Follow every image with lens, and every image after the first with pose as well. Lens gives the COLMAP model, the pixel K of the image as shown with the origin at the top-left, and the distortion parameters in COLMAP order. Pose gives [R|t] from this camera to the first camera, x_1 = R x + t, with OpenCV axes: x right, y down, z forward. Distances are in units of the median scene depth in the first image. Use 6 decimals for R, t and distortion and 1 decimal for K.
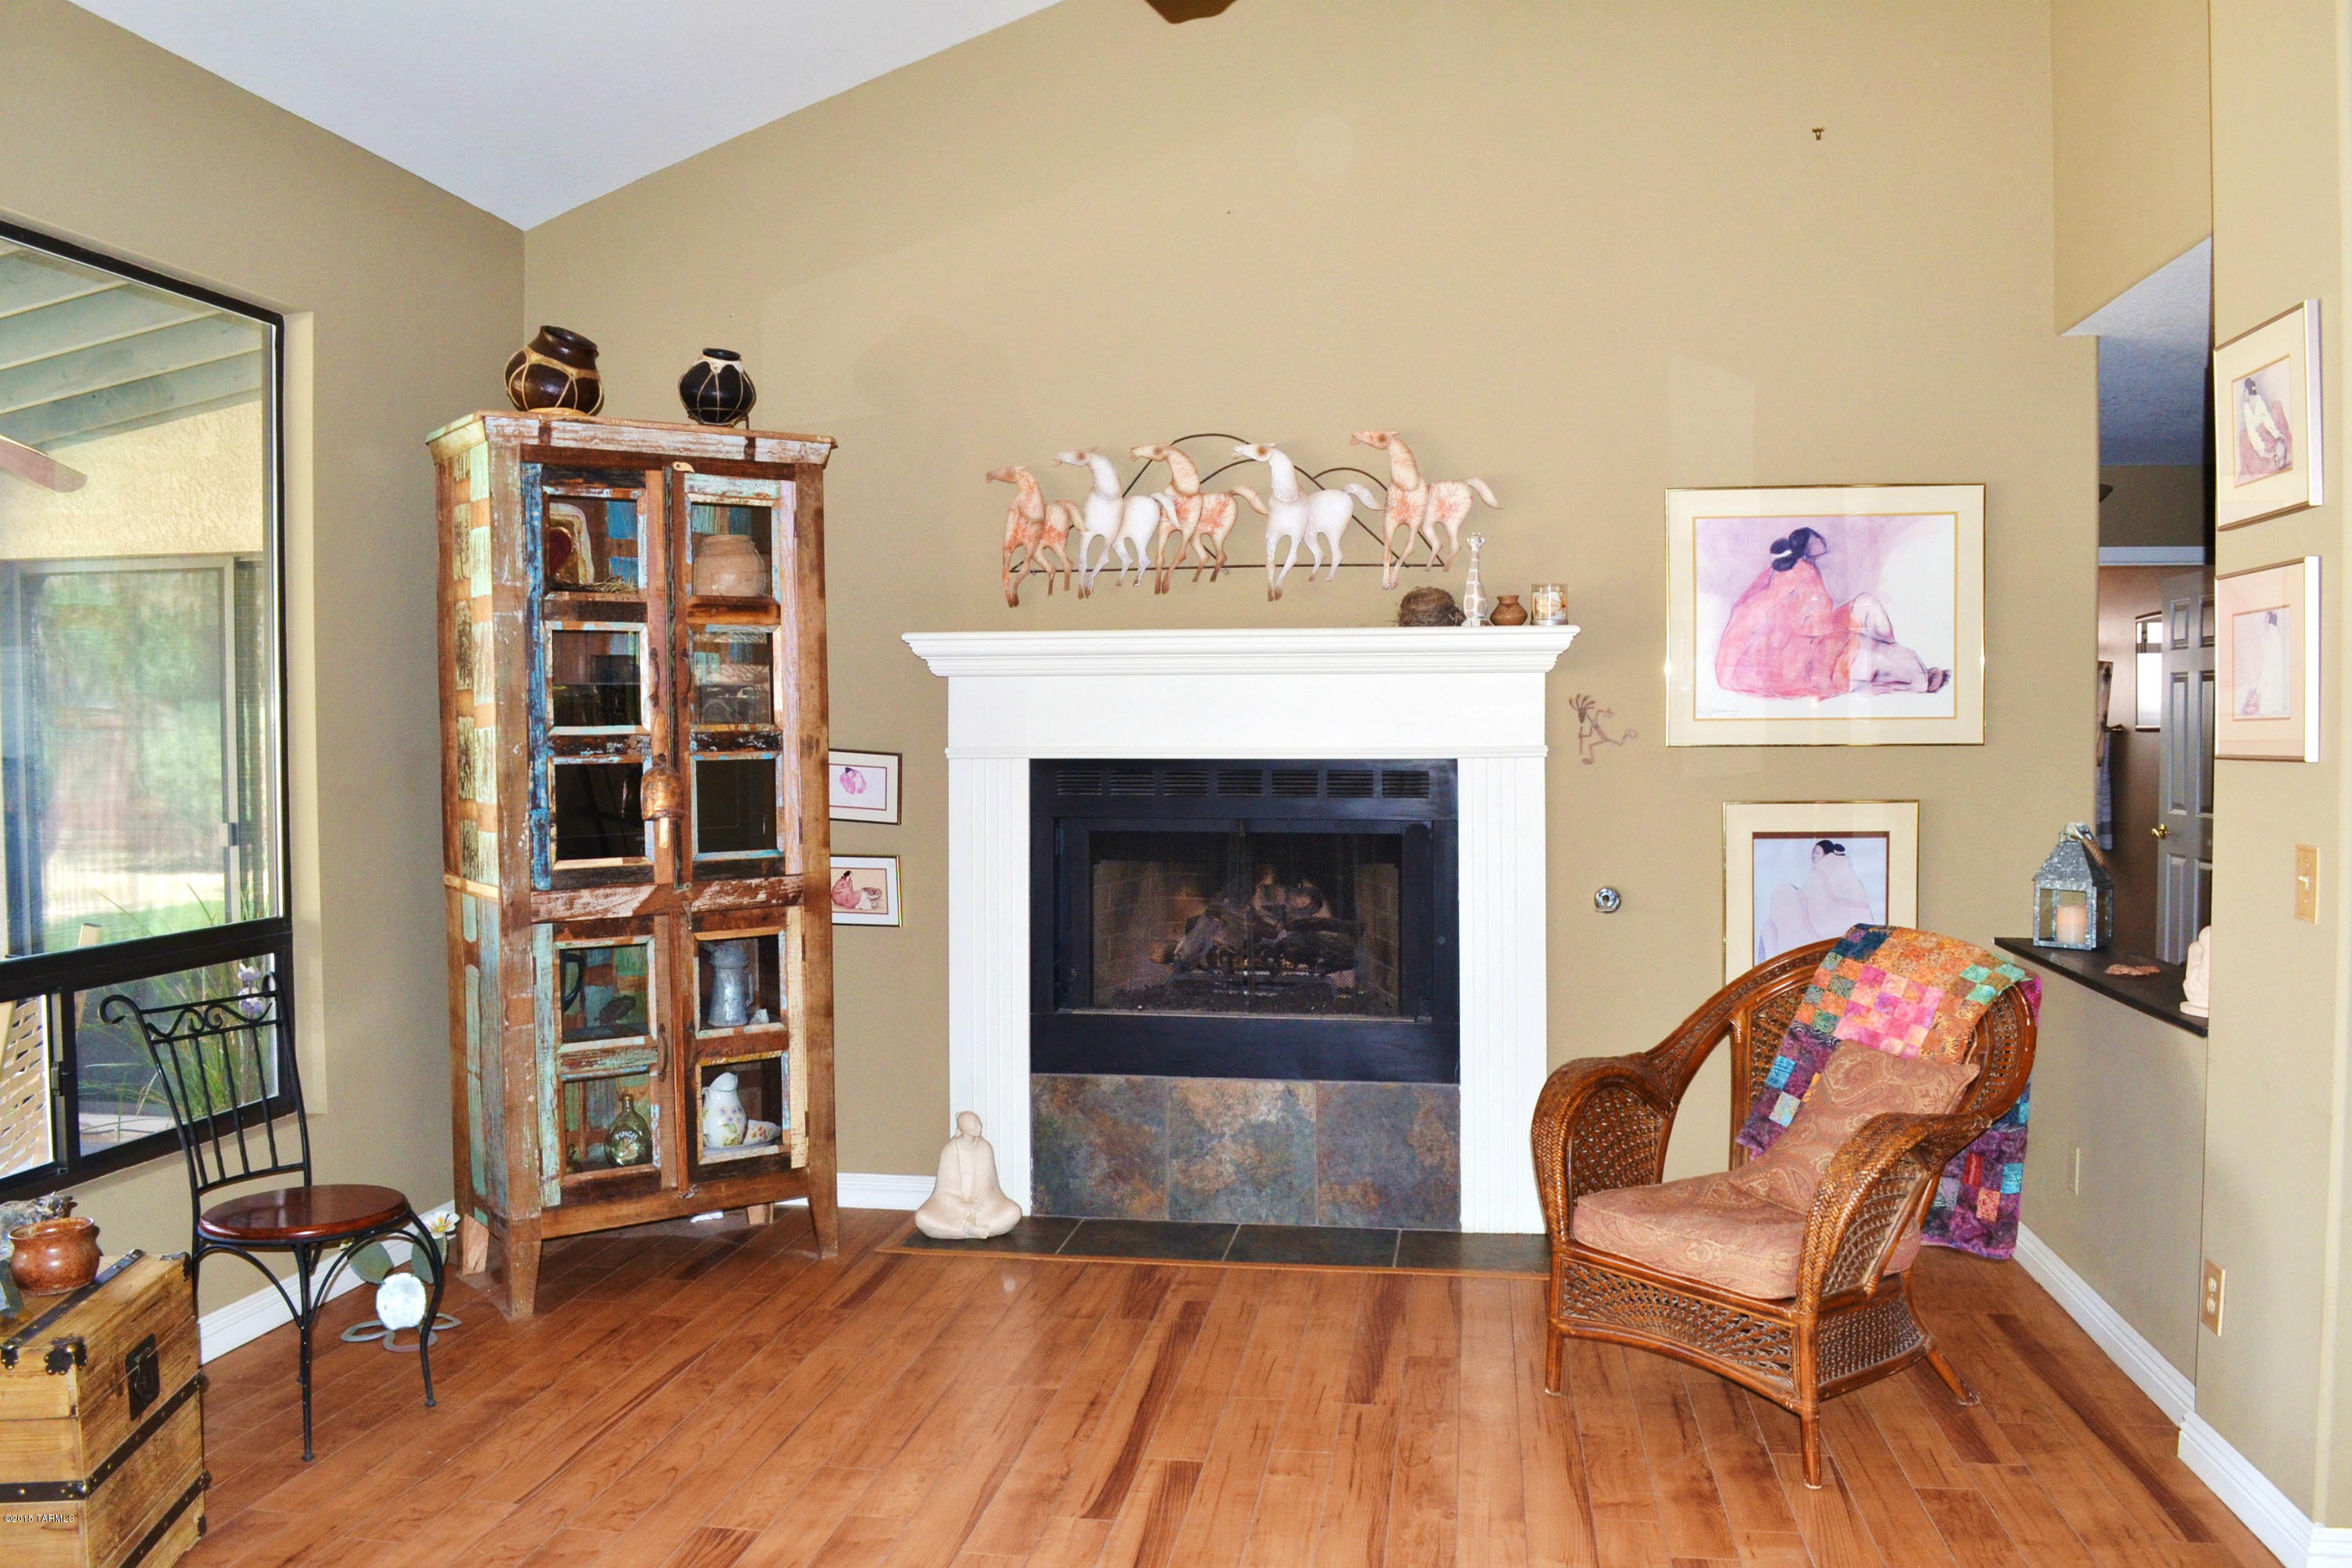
lens RADIAL K [[1889.5, 0, 1176.0], [0, 1889.5, 784.0], [0, 0, 1]] dist [-0.079283, 0.006809]
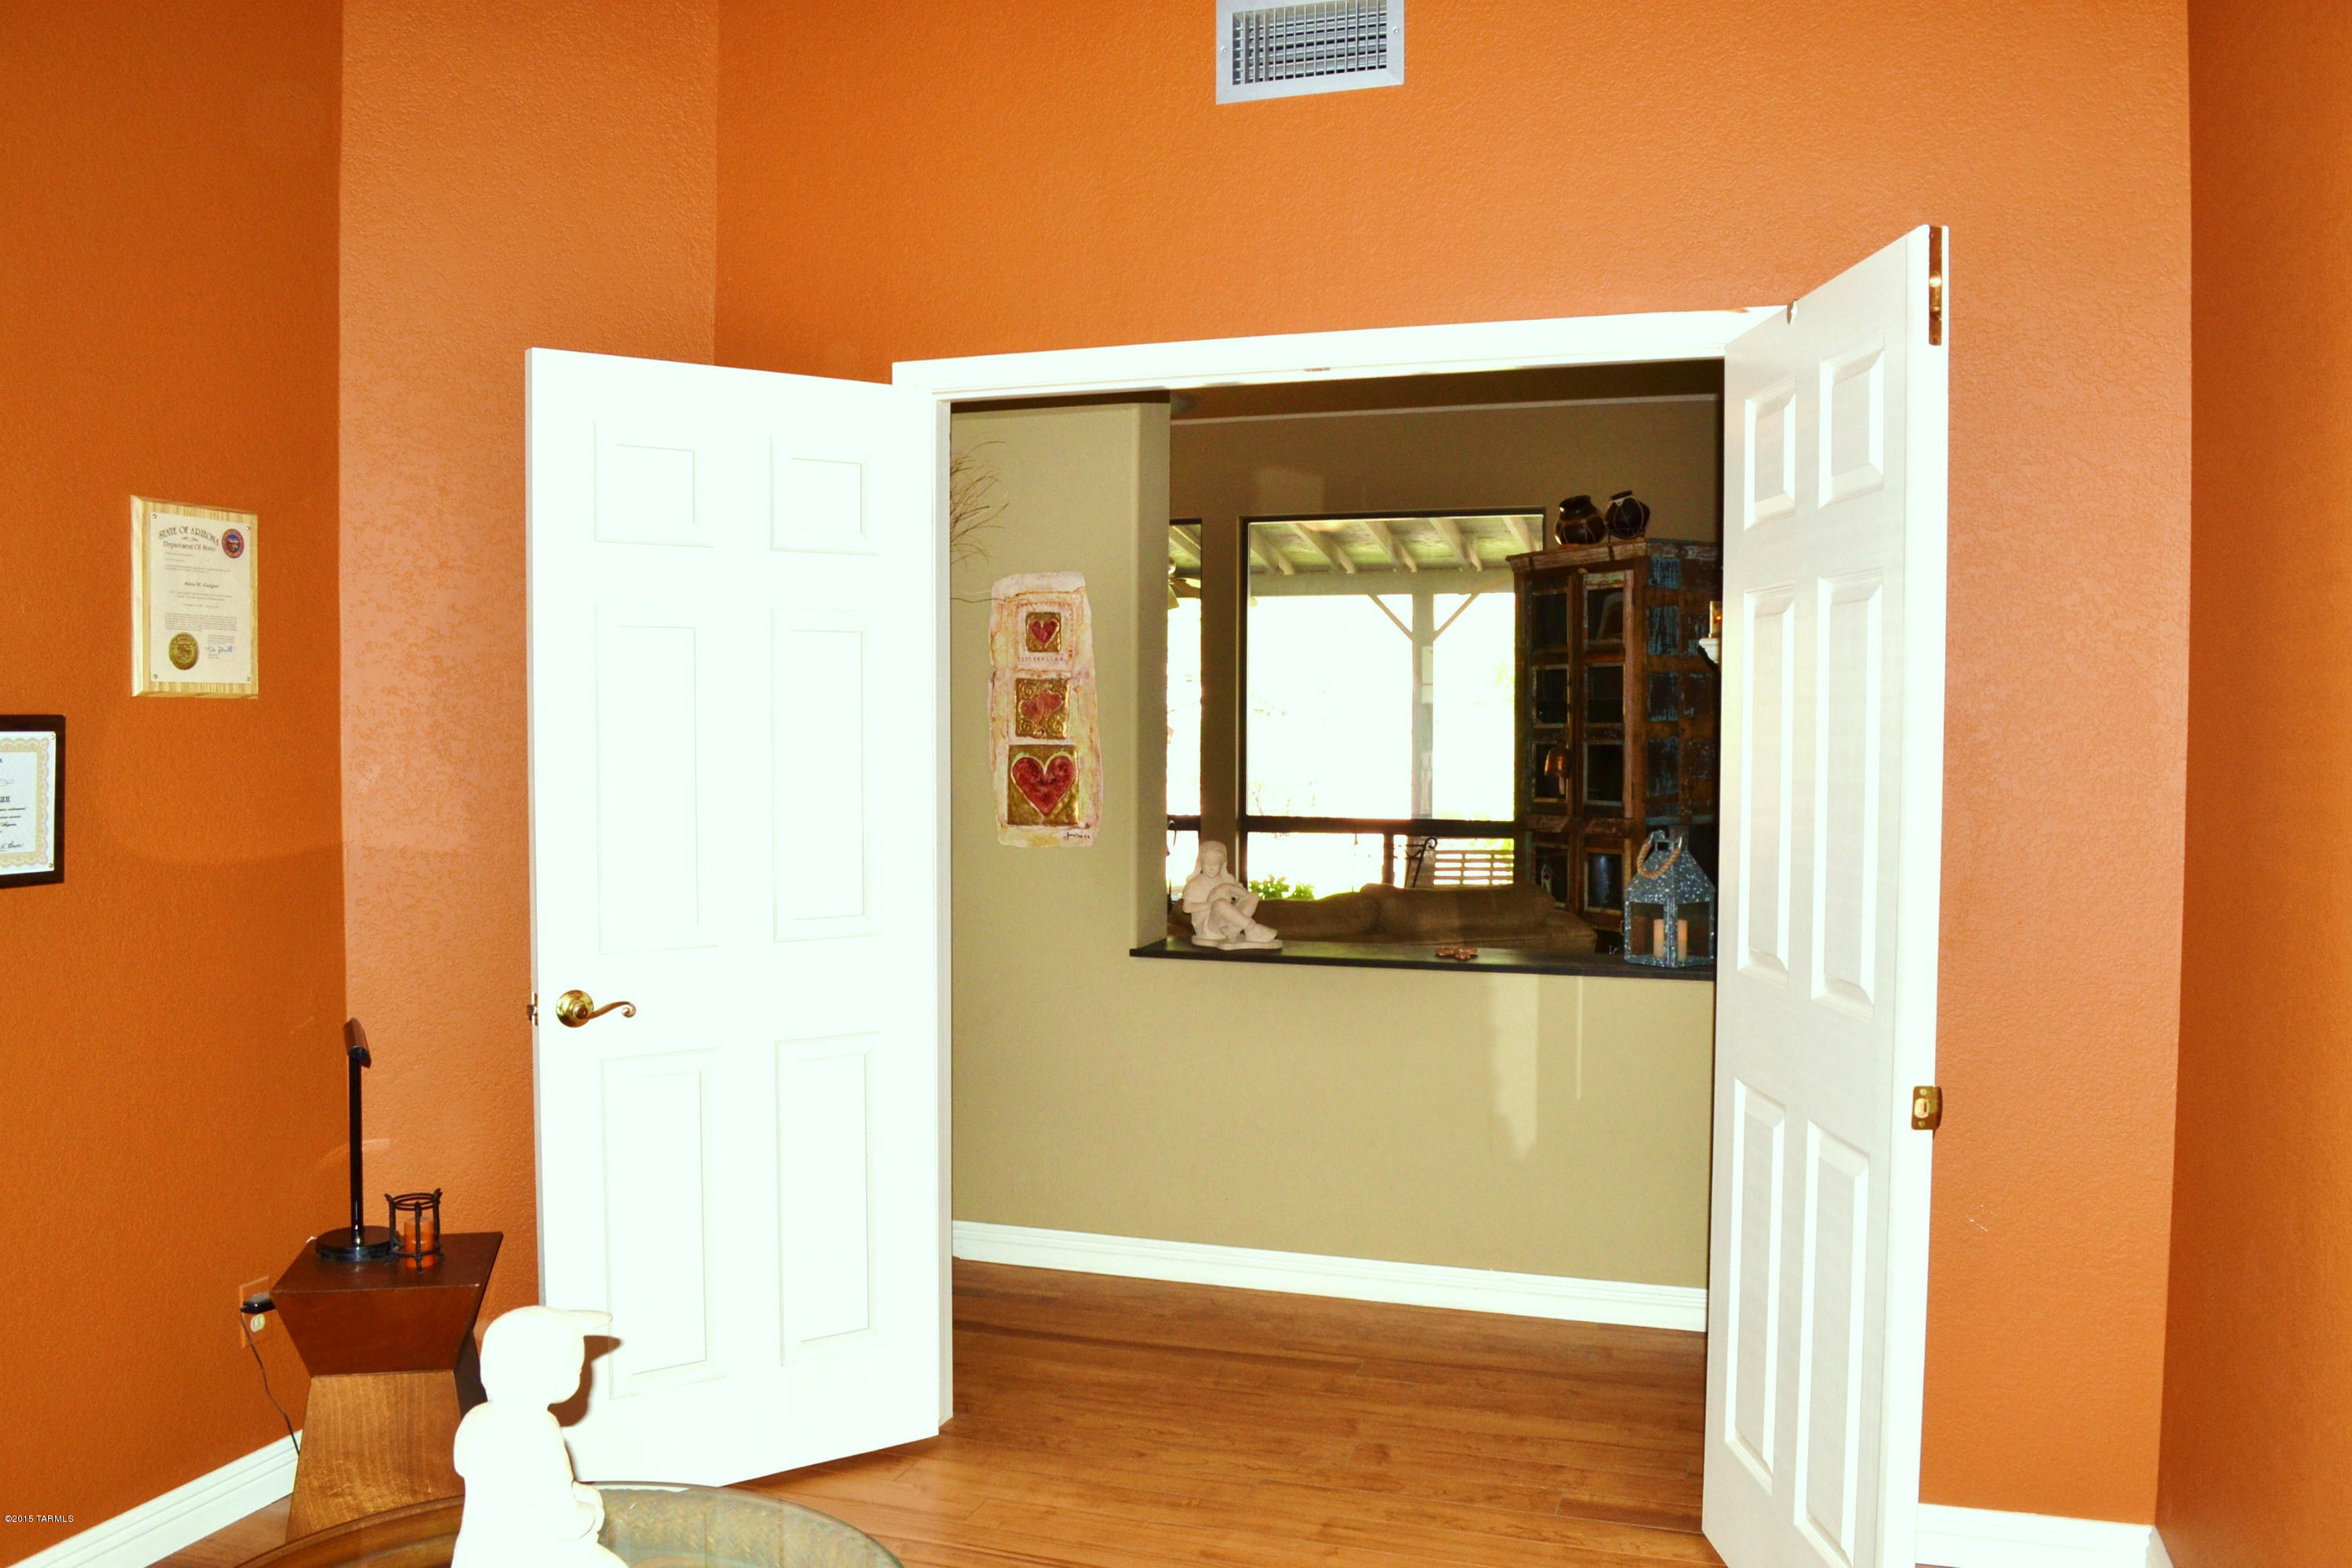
lens RADIAL K [[1889.5, 0, 1176.0], [0, 1889.5, 784.0], [0, 0, 1]] dist [-0.079283, 0.006809]
pose [[-0.162507, 0.035513, -0.986068, 1.377948], [-0.035672, 0.998487, 0.041839, -0.032355], [0.986062, 0.041974, -0.160994, 0.857122]]
